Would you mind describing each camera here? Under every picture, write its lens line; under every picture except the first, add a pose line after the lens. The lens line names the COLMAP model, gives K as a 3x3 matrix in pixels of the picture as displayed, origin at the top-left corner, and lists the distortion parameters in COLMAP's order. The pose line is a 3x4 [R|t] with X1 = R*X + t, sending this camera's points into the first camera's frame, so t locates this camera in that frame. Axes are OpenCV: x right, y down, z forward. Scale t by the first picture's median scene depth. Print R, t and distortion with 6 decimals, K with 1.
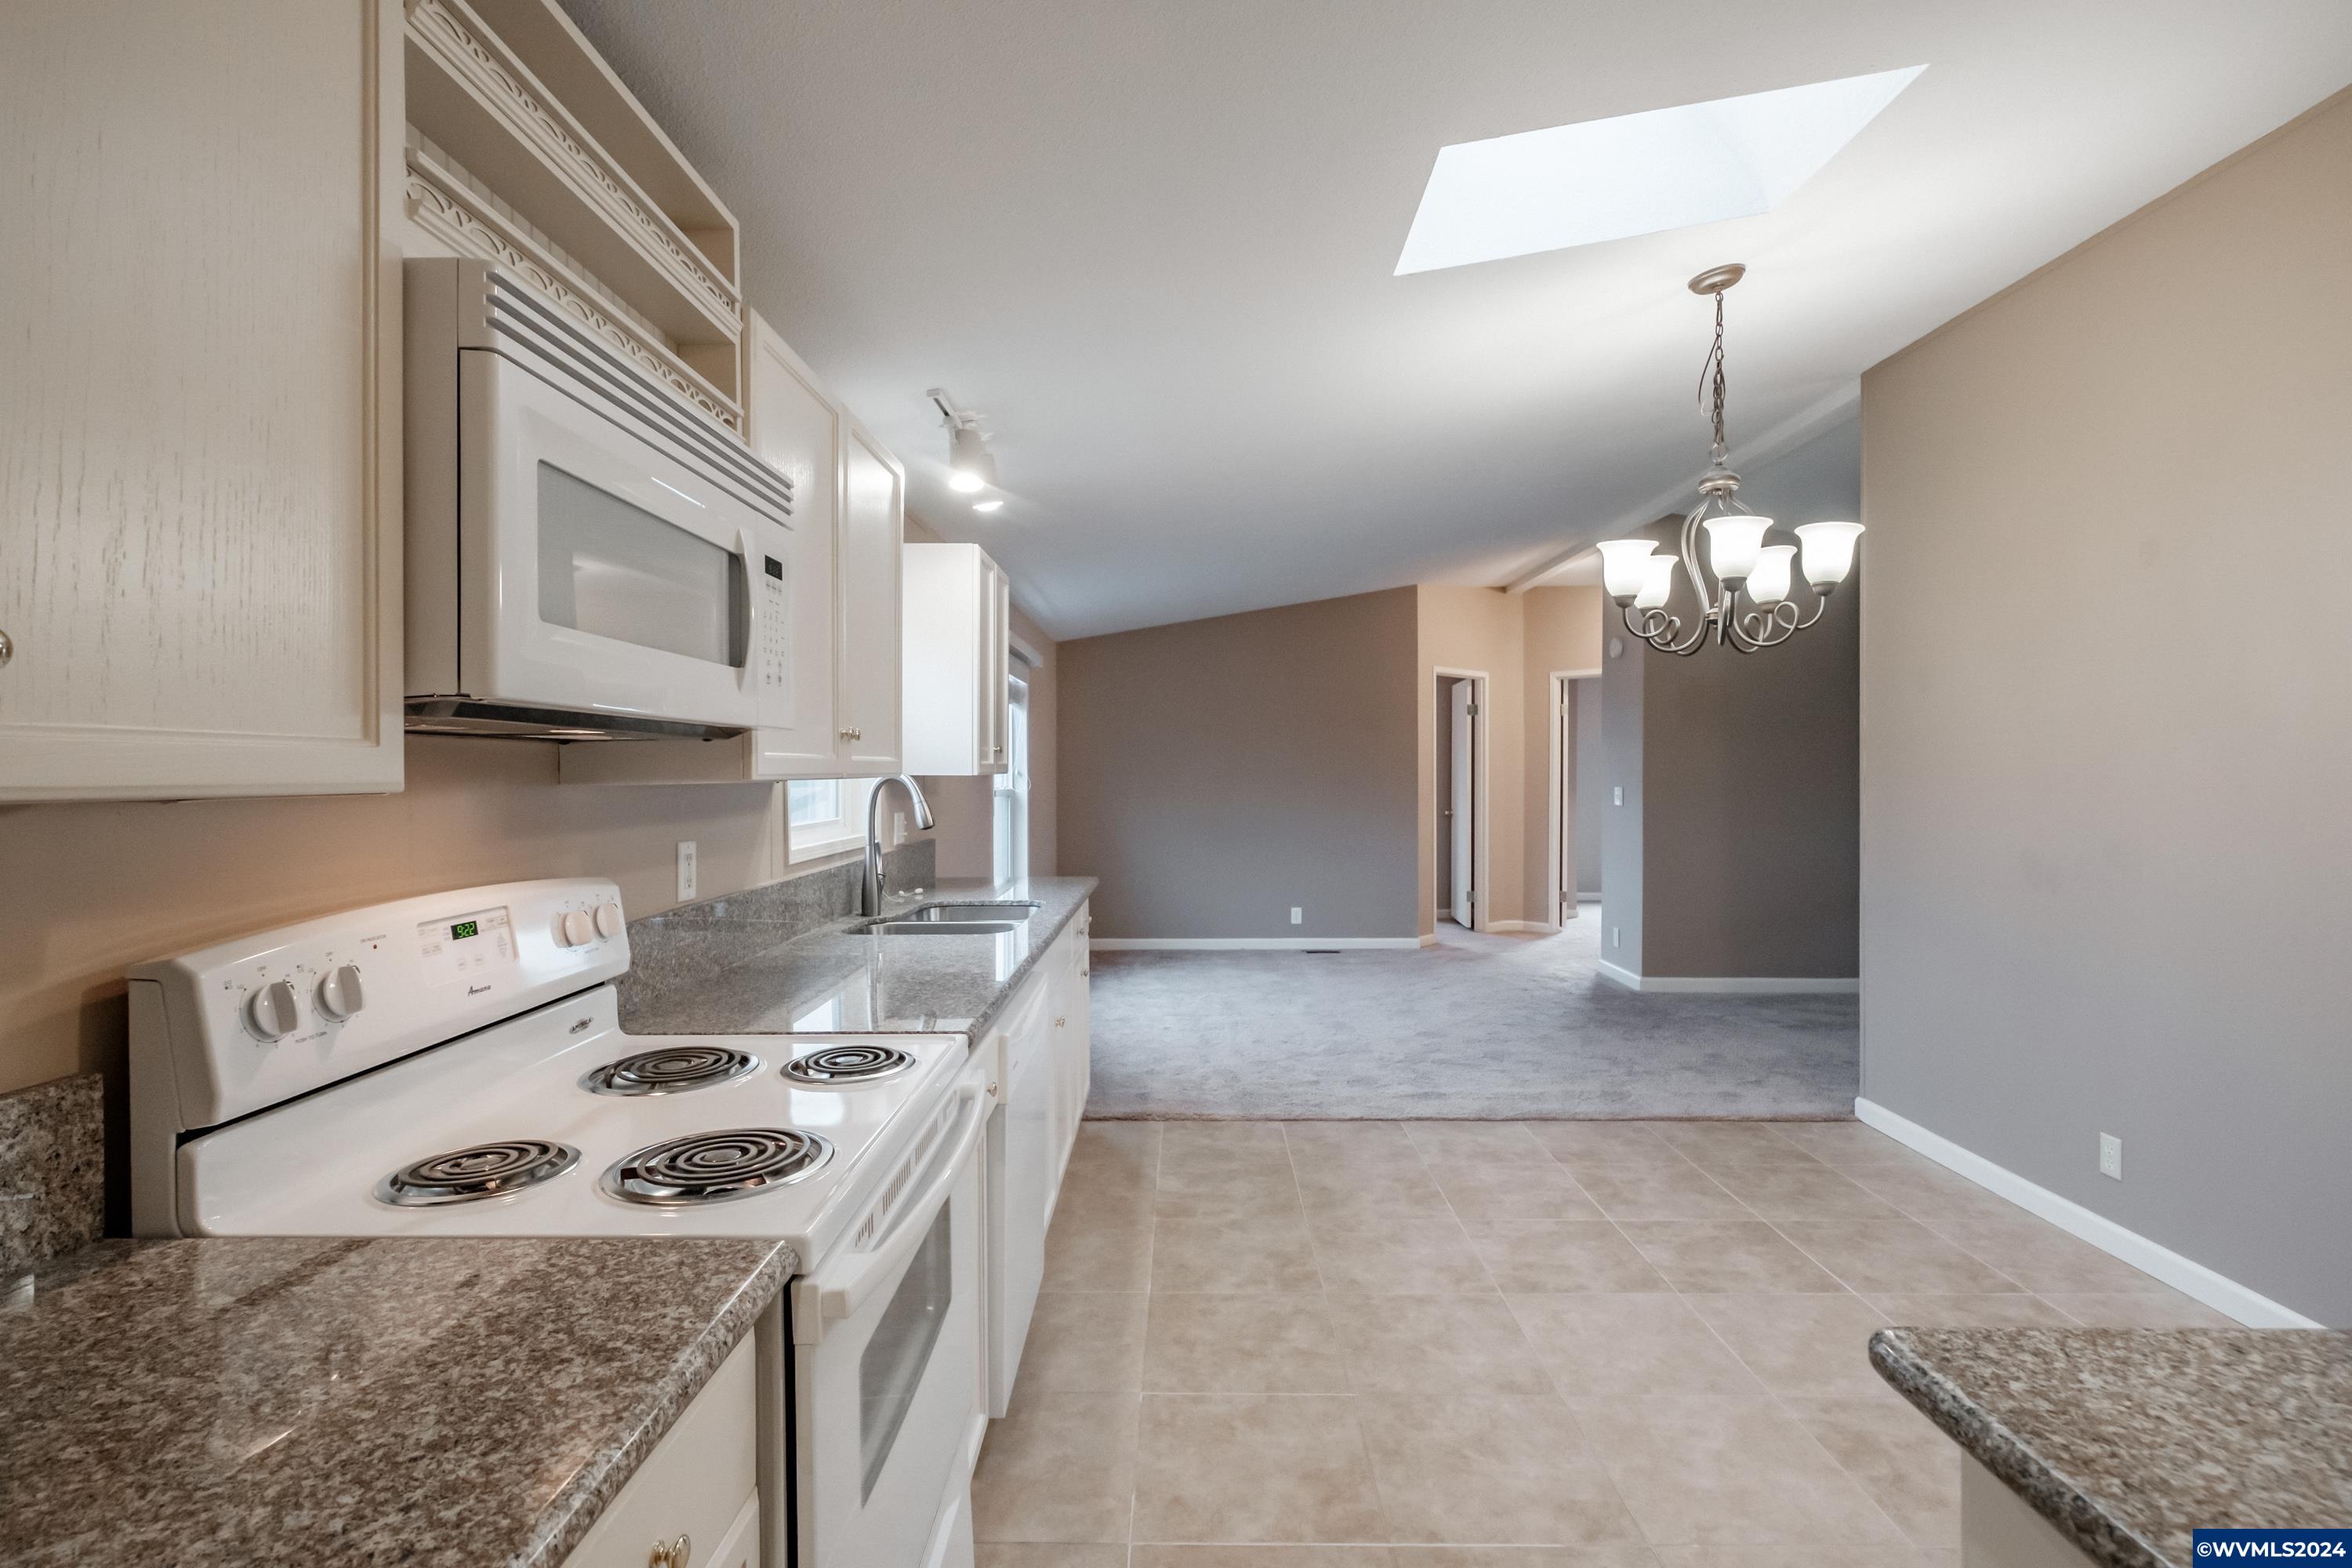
lens RADIAL K [[1081.3, 0, 1179.7], [0, 1081.3, 764.1], [0, 0, 1]] dist [-0.005889, 0.002680]
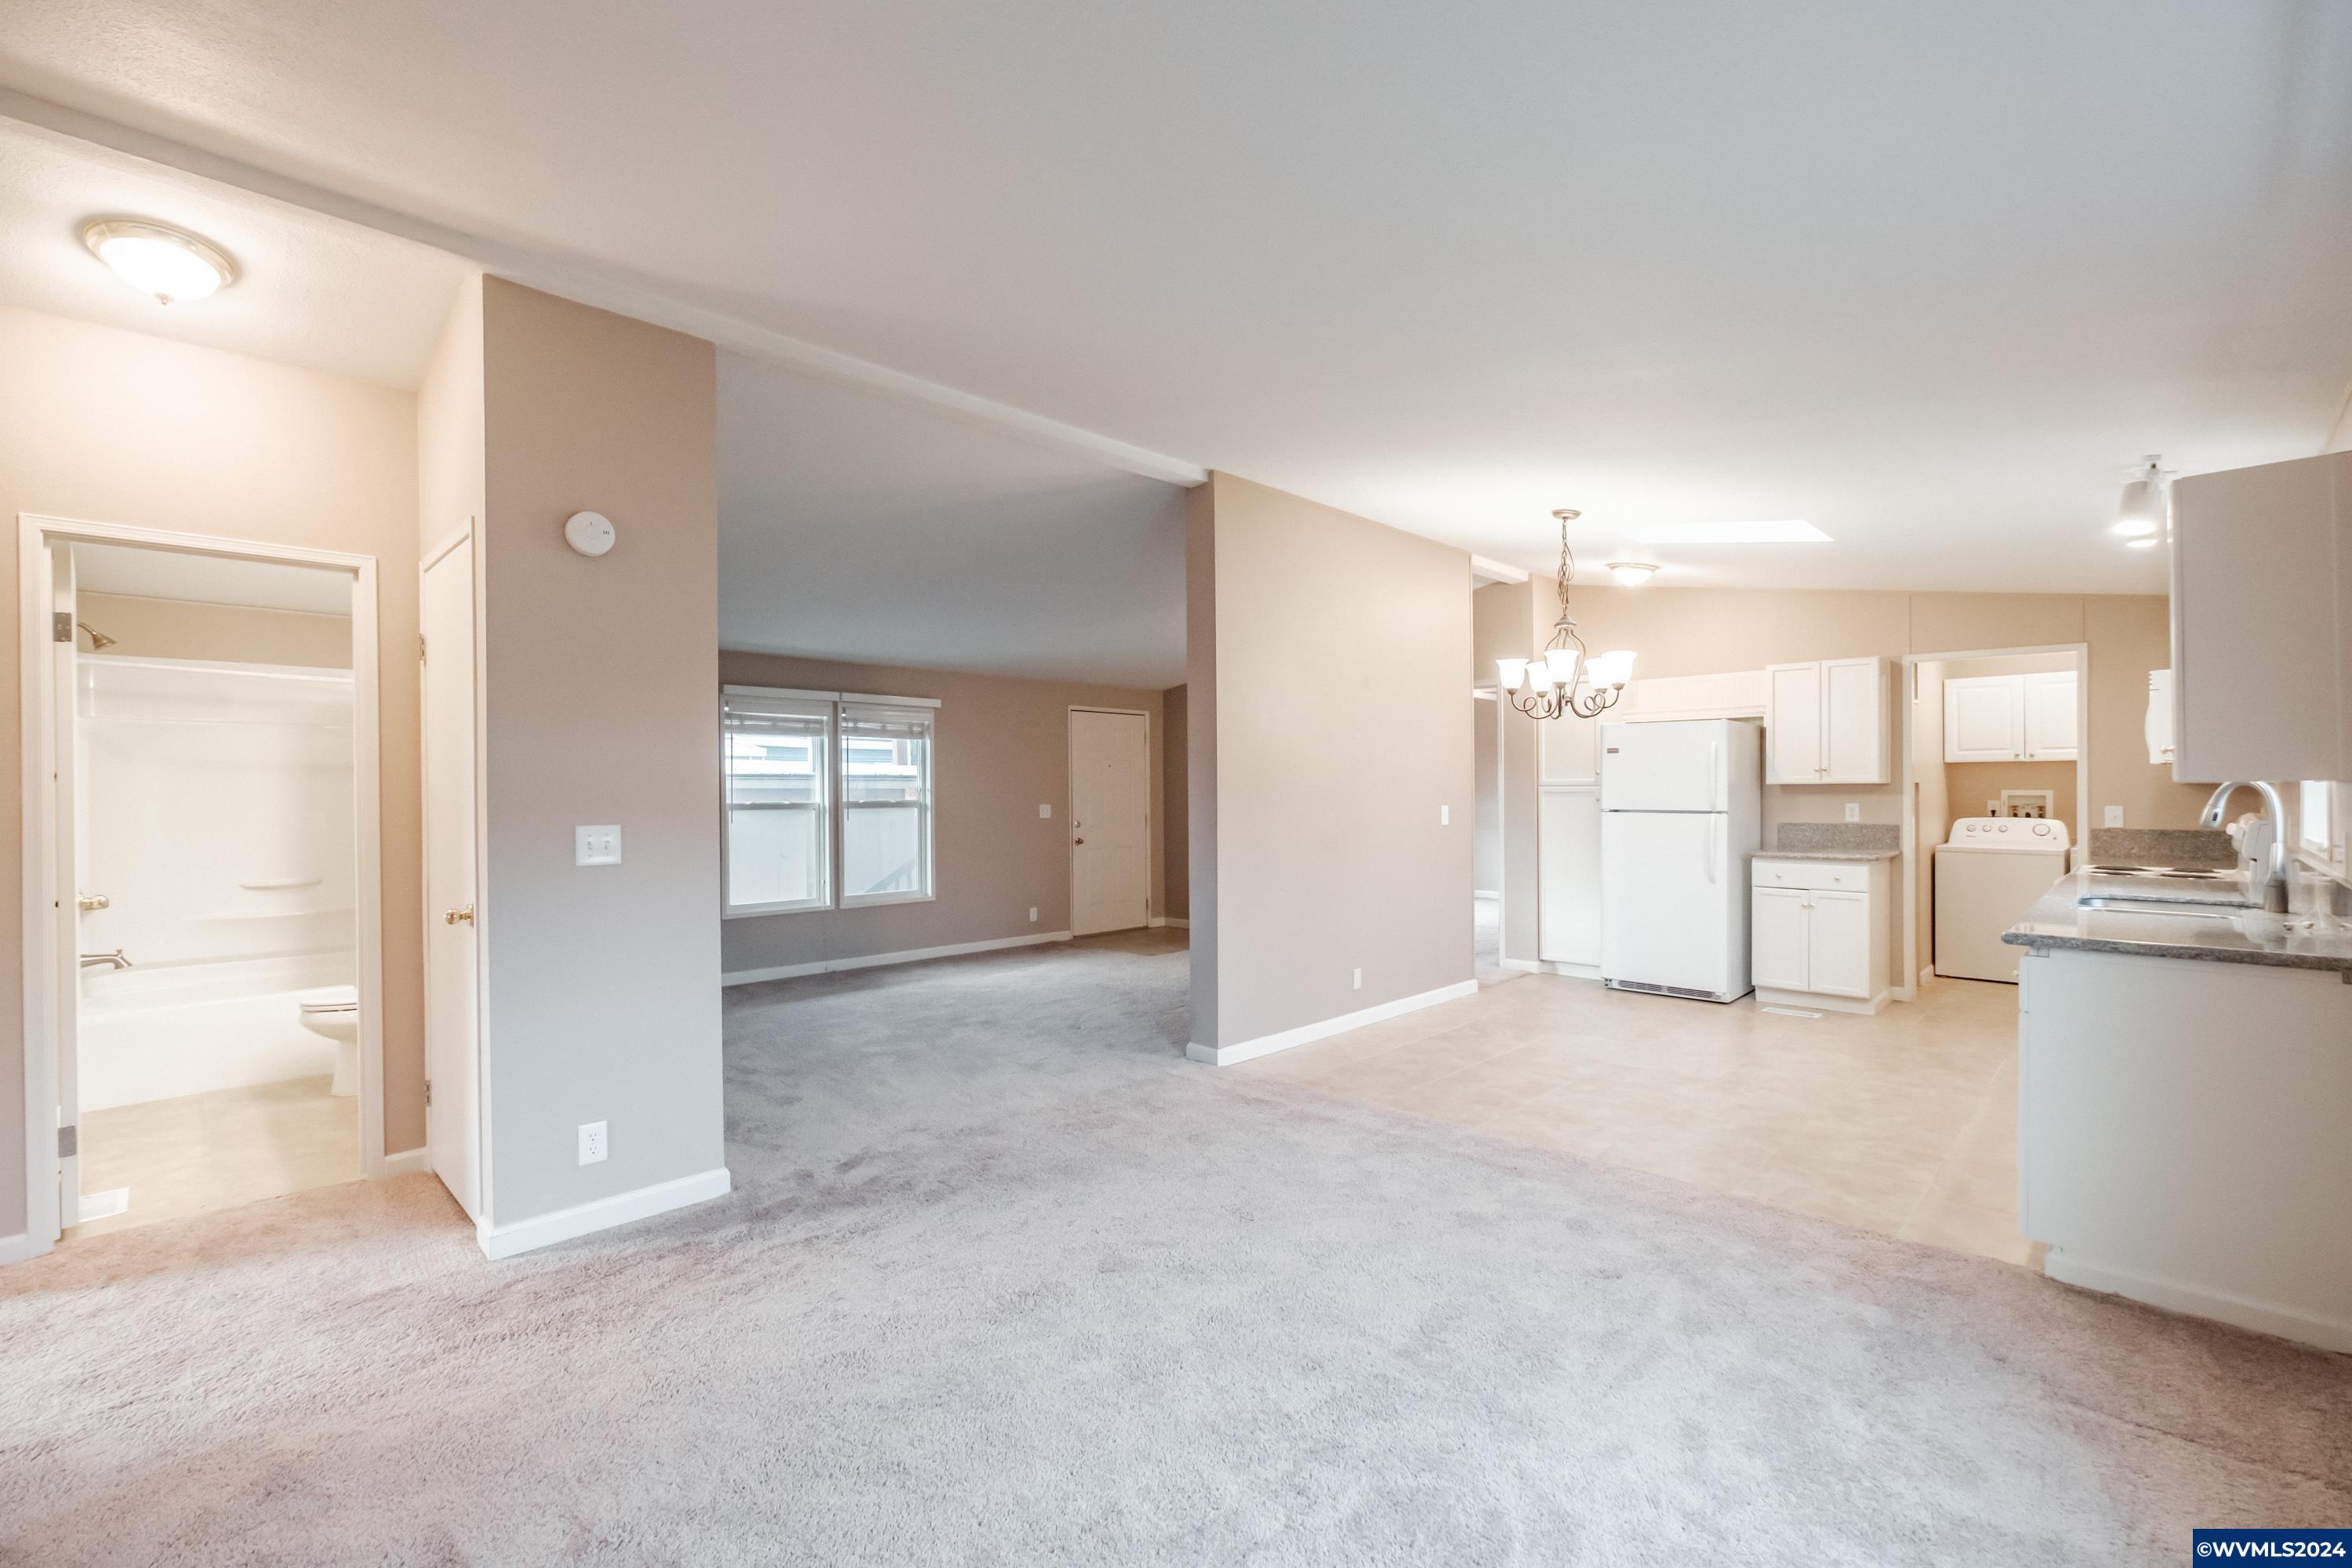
lens RADIAL K [[1018.2, 0, 1180.2], [0, 1018.2, 781.2], [0, 0, 1]] dist [-0.001158, -0.000478]
pose [[-0.722297, 0.010618, 0.691501, -0.087913], [0.004872, 0.999935, -0.010265, 0.006581], [-0.691566, -0.004045, -0.722302, 1.097081]]
